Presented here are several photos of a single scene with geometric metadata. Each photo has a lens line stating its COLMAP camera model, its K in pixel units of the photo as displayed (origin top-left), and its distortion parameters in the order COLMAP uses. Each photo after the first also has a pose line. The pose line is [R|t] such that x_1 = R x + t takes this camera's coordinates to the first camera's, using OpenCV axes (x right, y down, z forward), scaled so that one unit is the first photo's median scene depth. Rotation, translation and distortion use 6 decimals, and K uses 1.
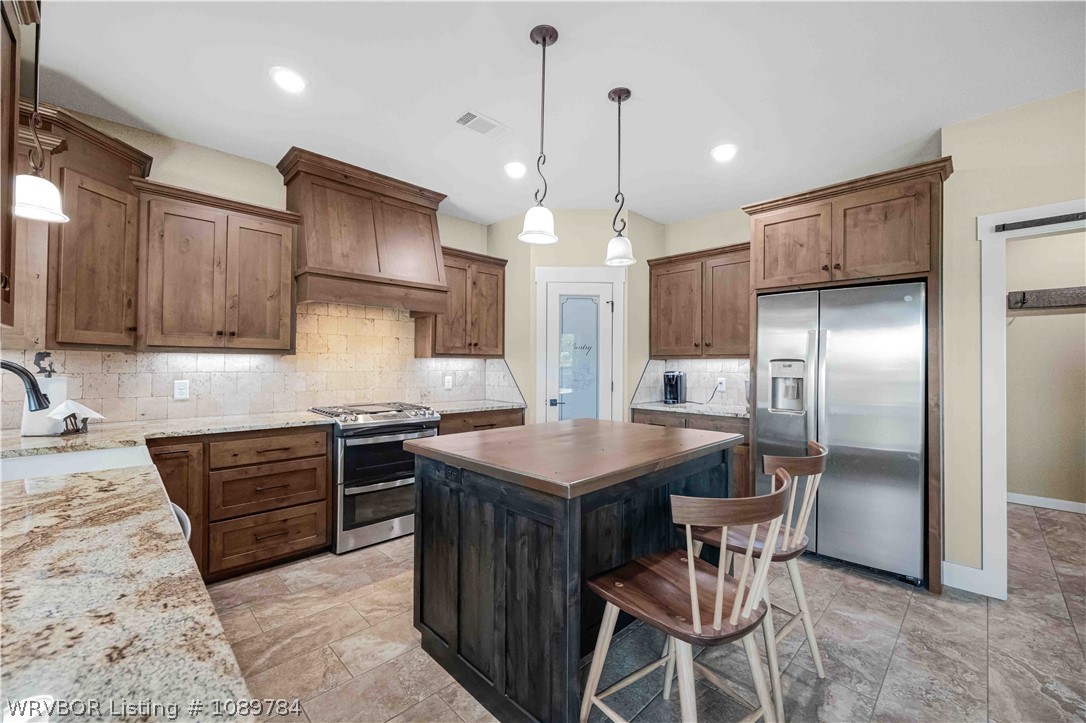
lens RADIAL K [[443.2, 0, 532.5], [0, 443.2, 362.1], [0, 0, 1]] dist [-0.004360, 0.000574]
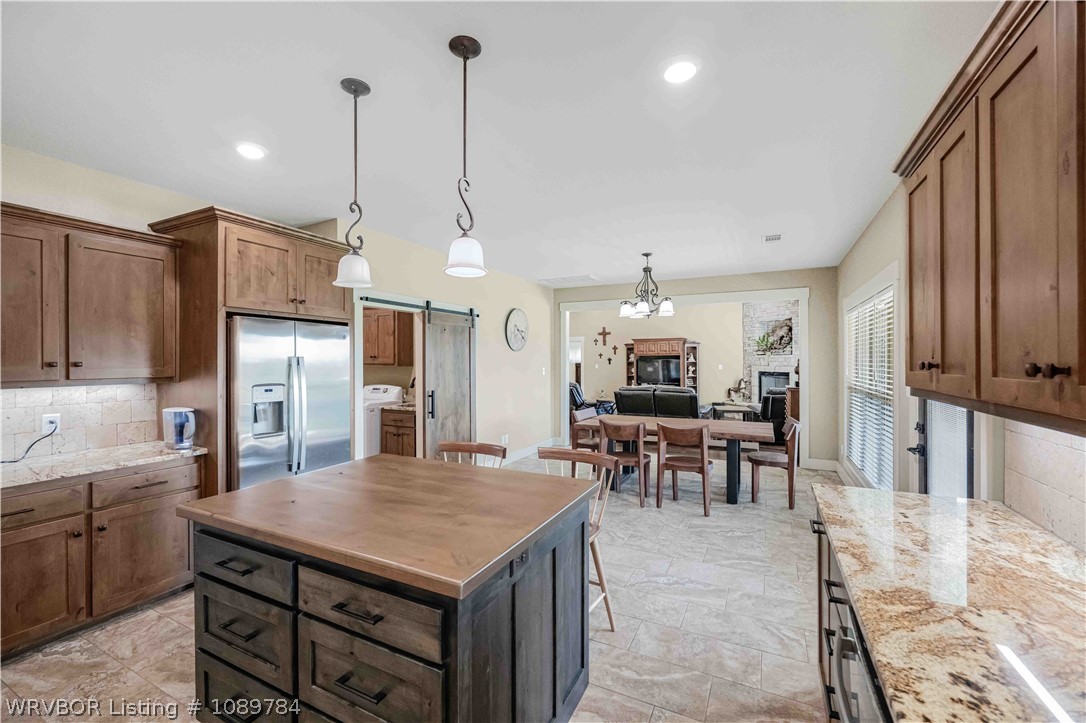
lens RADIAL K [[443.2, 0, 534.8], [0, 443.2, 361.1], [0, 0, 1]] dist [-0.004360, 0.000574]
pose [[-0.326558, -0.007476, 0.945148, -1.692839], [-0.003901, 0.999971, 0.006562, -0.198003], [-0.945169, -0.001544, -0.326578, 2.225741]]
